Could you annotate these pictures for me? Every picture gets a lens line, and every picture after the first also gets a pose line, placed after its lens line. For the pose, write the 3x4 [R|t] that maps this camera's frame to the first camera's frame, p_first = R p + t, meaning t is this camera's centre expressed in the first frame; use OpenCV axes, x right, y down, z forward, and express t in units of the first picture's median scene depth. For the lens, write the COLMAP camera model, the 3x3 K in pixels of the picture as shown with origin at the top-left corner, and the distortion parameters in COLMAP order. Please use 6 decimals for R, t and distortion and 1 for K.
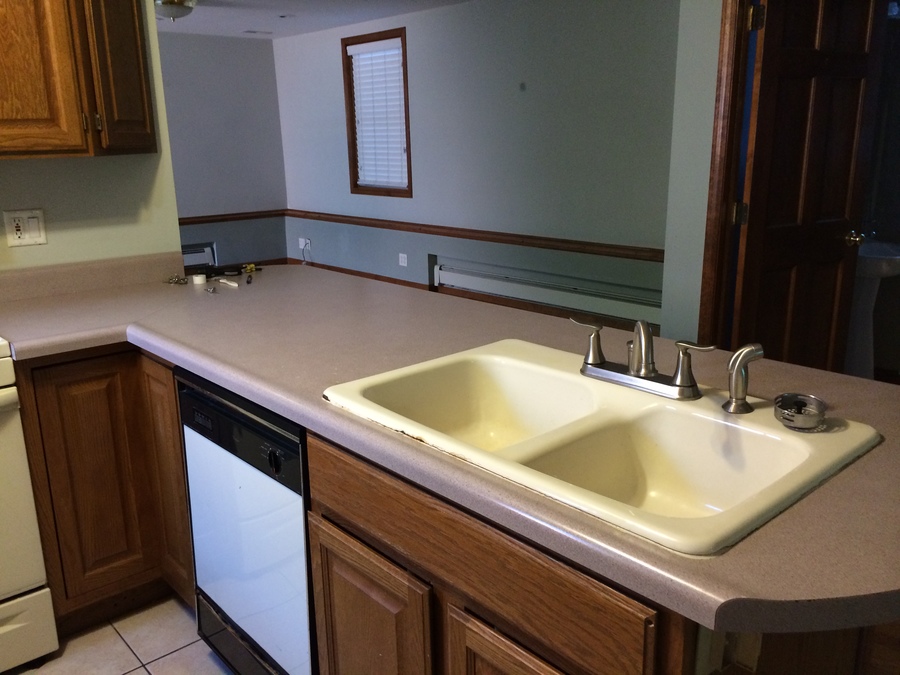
lens RADIAL K [[762.6, 0, 447.4], [0, 762.6, 331.5], [0, 0, 1]] dist [0.019282, -0.021377]
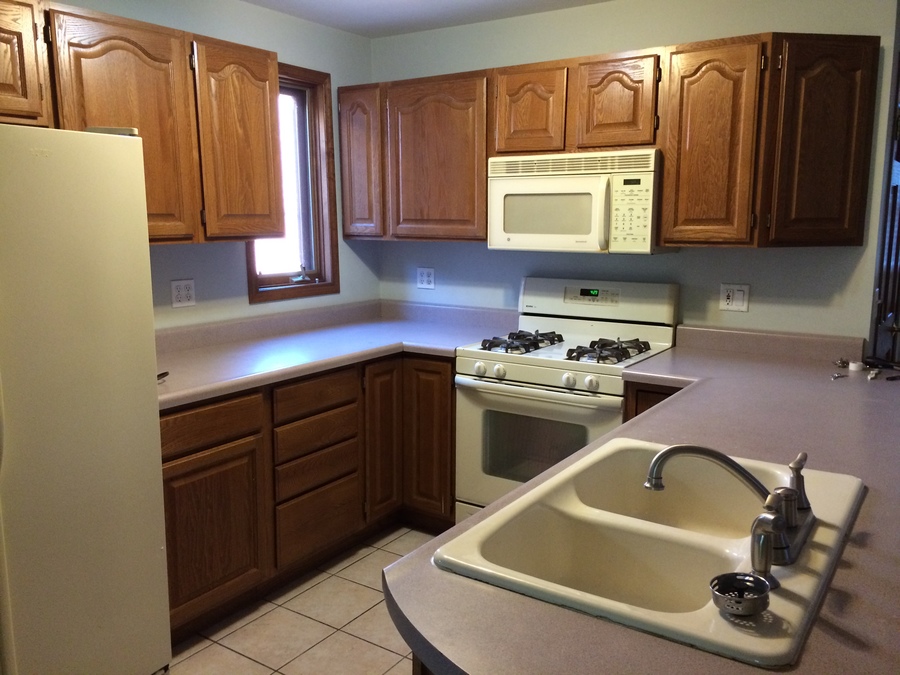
lens RADIAL K [[762.6, 0, 448.3], [0, 762.6, 341.4], [0, 0, 1]] dist [0.019282, -0.021377]
pose [[0.241686, 0.176859, -0.954101, 0.634763], [-0.241771, 0.963217, 0.117305, -0.106434], [0.939752, 0.202323, 0.275555, 0.215447]]
